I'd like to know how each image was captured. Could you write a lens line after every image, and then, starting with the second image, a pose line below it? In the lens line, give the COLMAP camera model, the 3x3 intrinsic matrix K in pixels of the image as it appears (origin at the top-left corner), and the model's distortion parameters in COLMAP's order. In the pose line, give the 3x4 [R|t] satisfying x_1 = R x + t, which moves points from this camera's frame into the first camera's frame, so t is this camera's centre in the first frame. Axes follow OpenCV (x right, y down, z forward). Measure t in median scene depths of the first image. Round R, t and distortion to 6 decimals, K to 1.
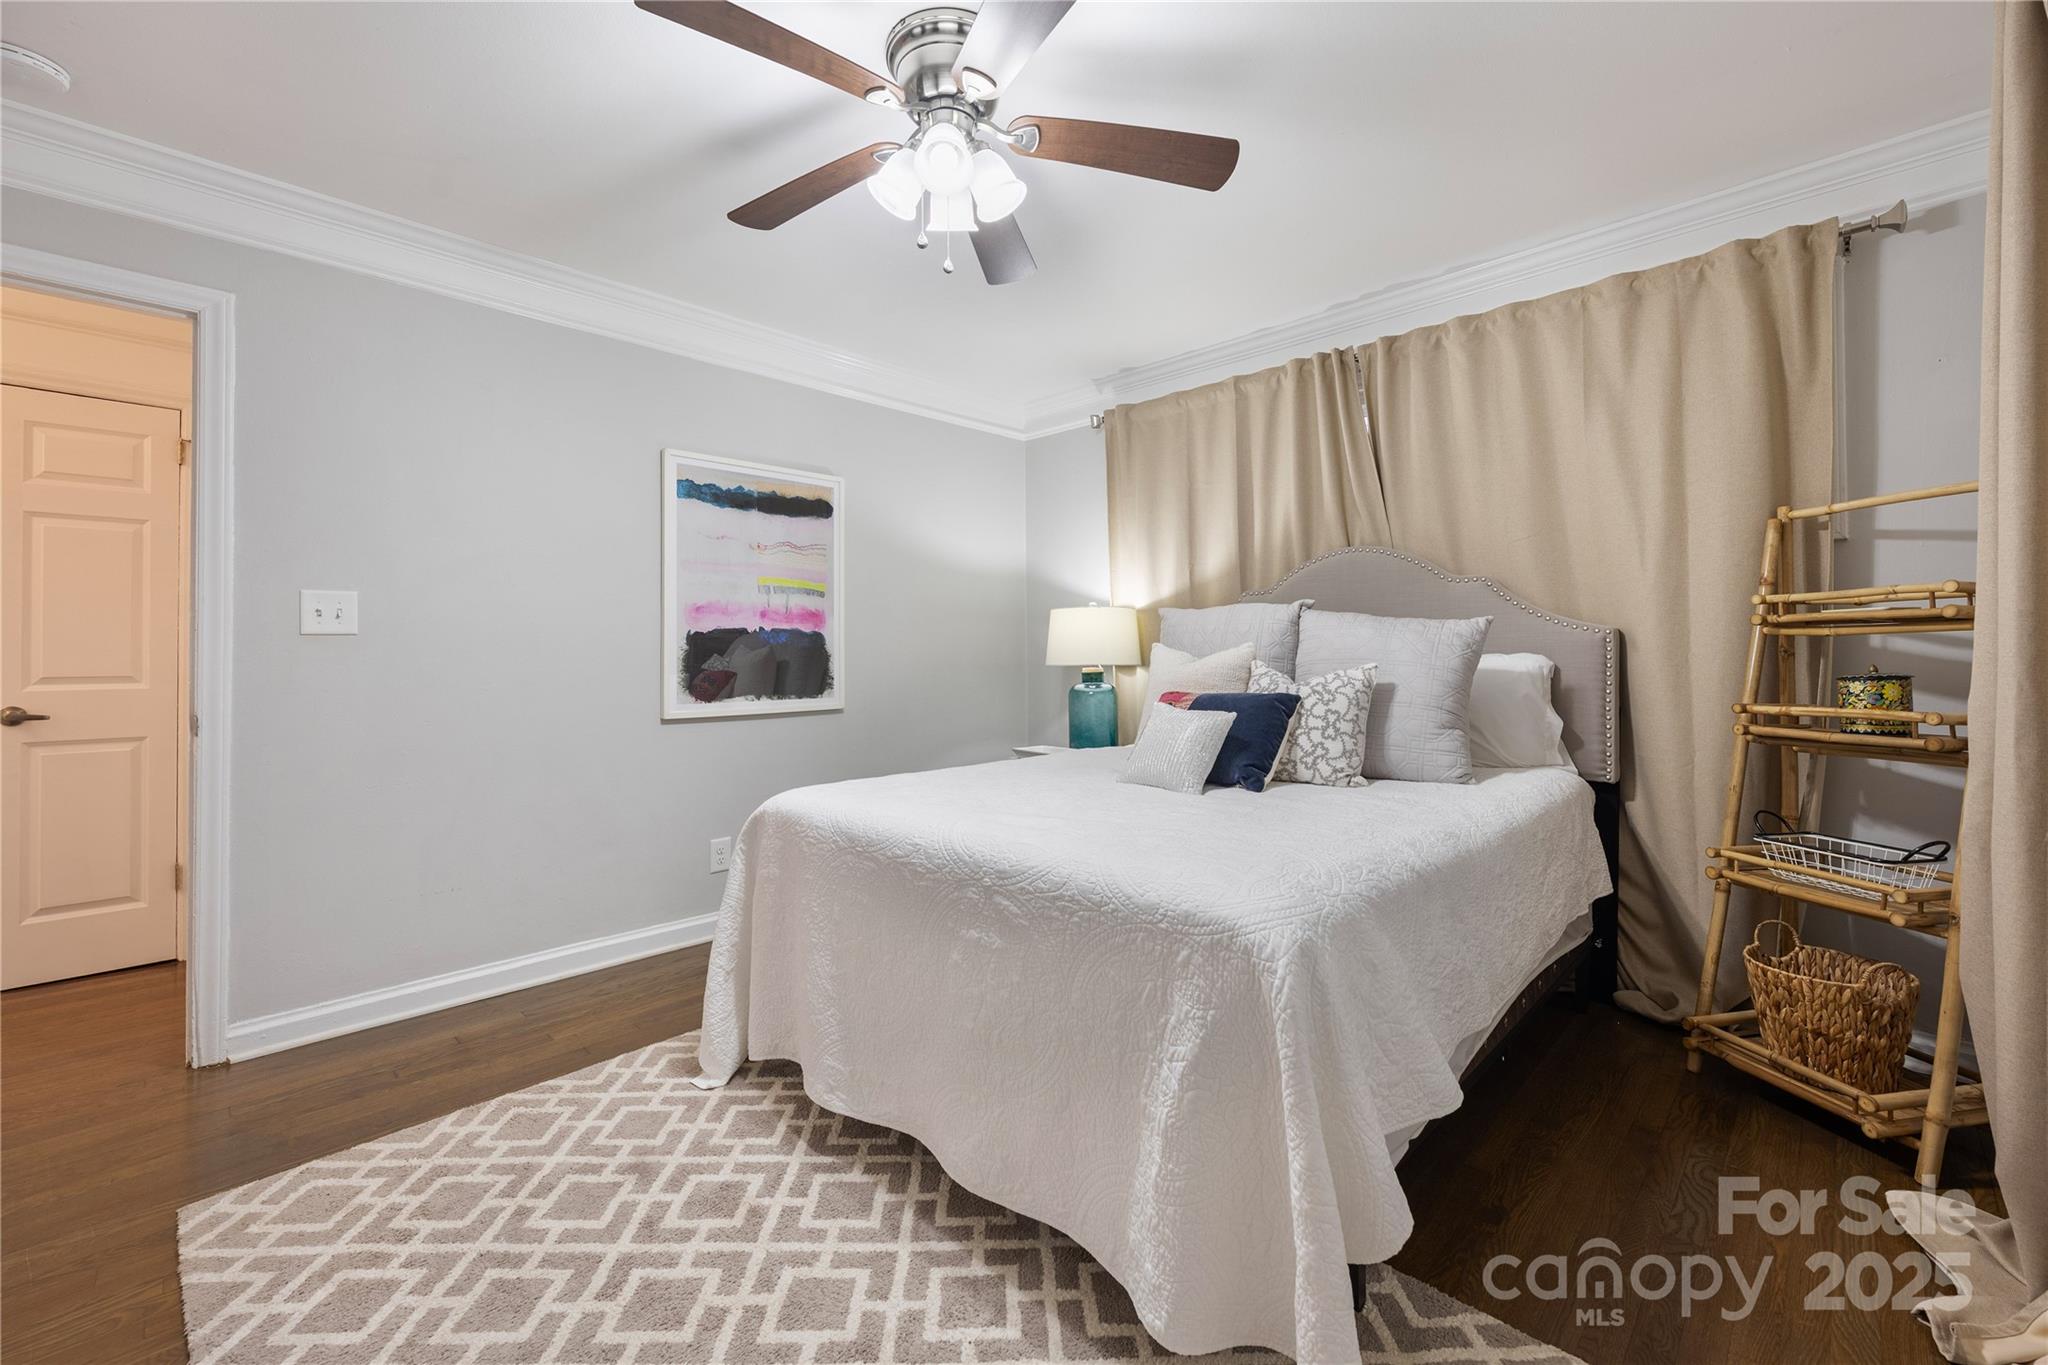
lens RADIAL K [[838.4, 0, 1018.5], [0, 838.4, 653.3], [0, 0, 1]] dist [-0.001059, -0.000150]
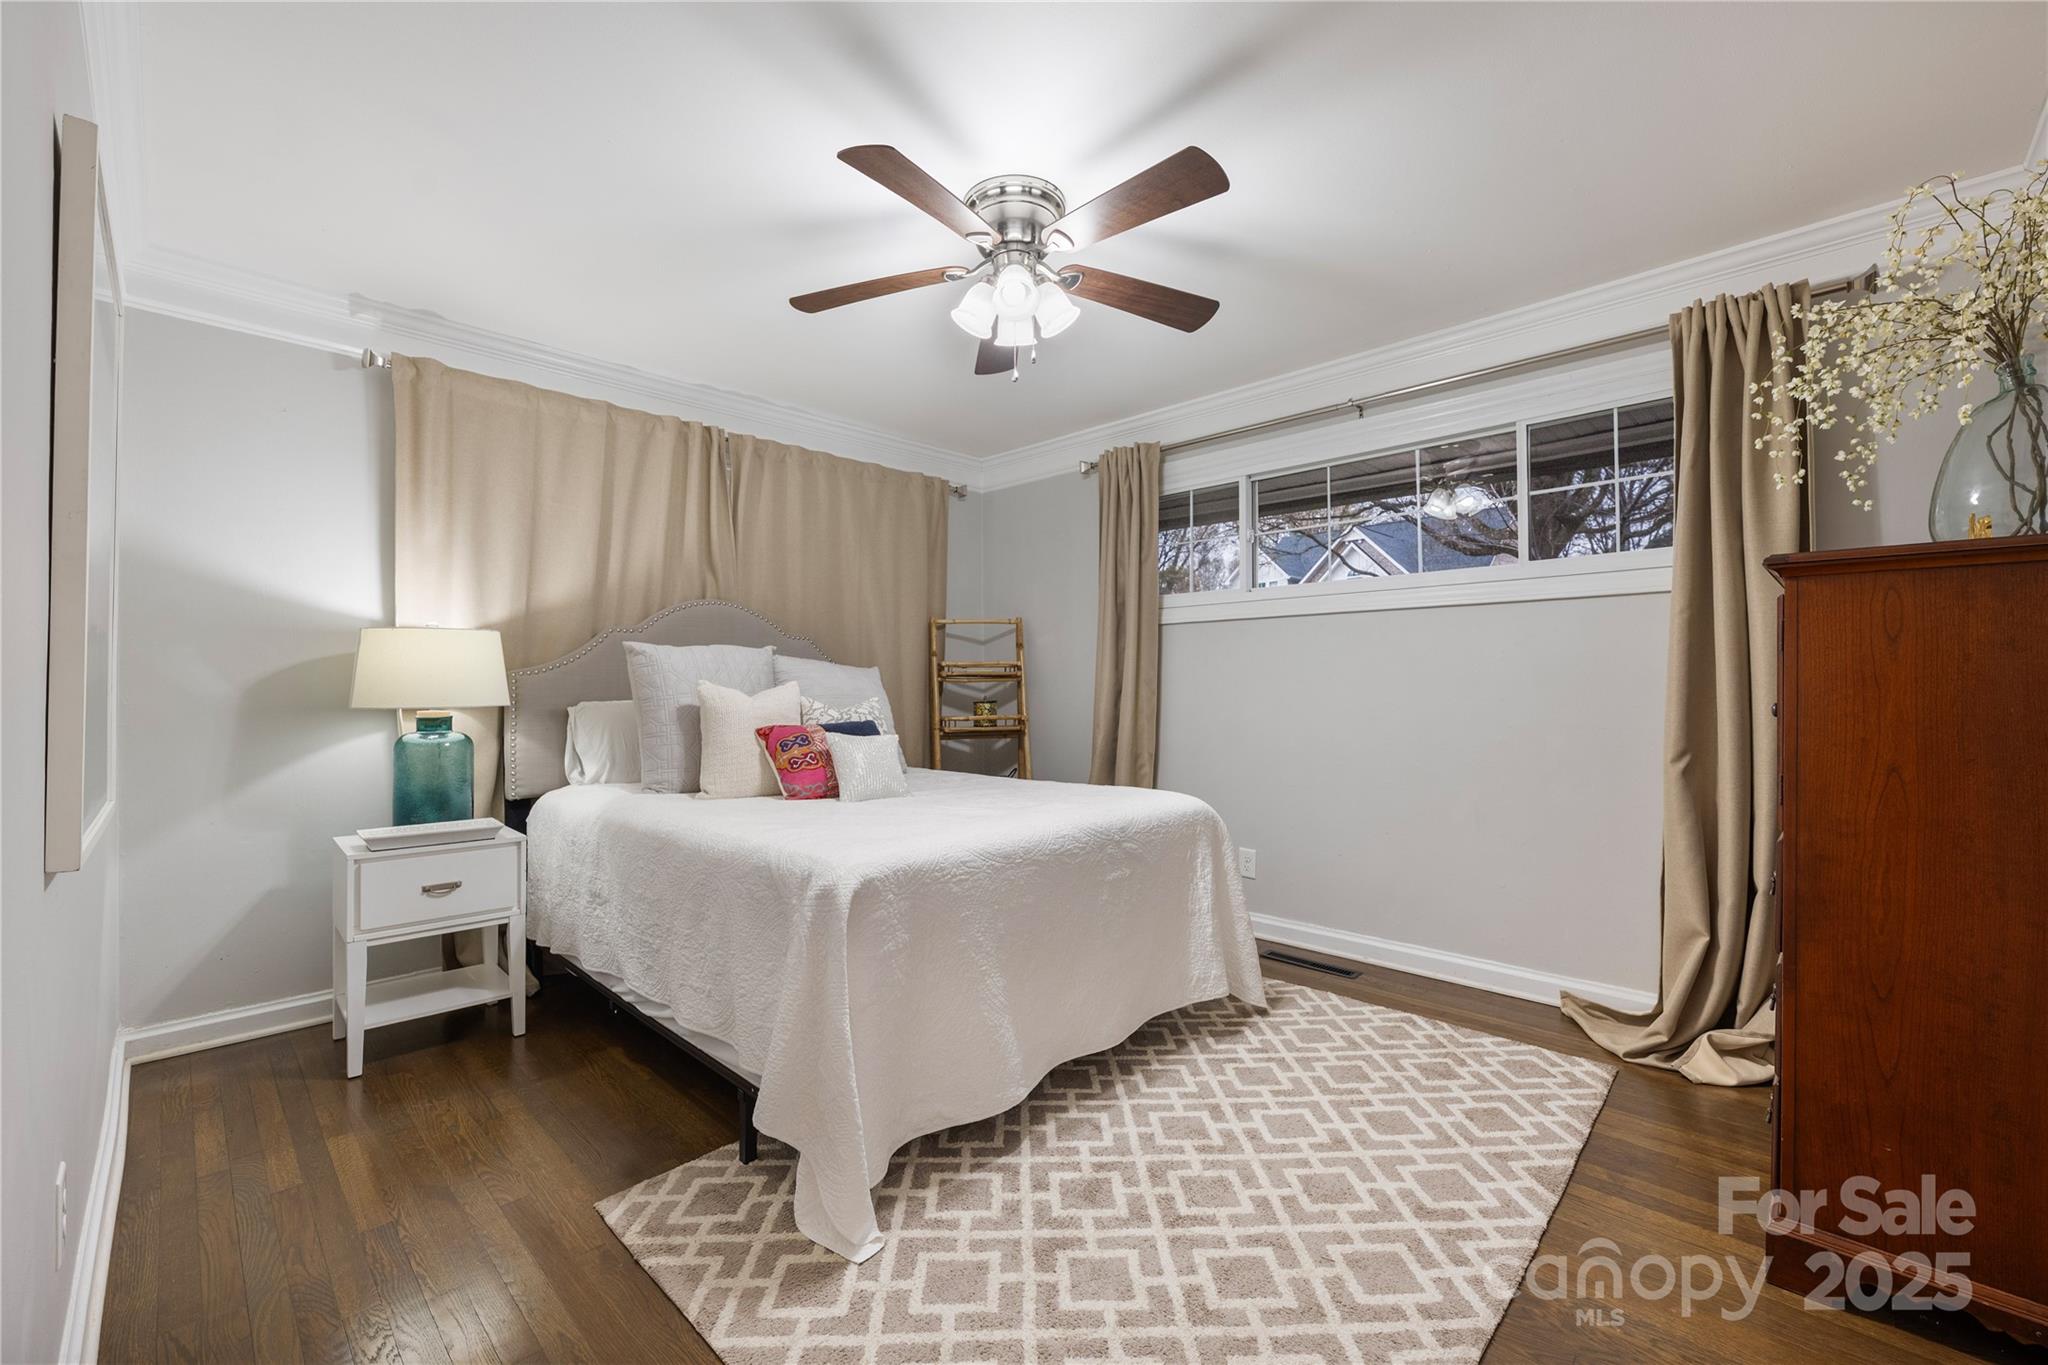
lens RADIAL K [[831.3, 0, 1020.6], [0, 831.3, 693.3], [0, 0, 1]] dist [-0.000102, -0.000153]
pose [[-0.006255, -0.002555, 0.999977, -1.326370], [0.003147, 0.999992, 0.002575, 0.003976], [-0.999975, 0.003163, -0.006247, 1.010006]]
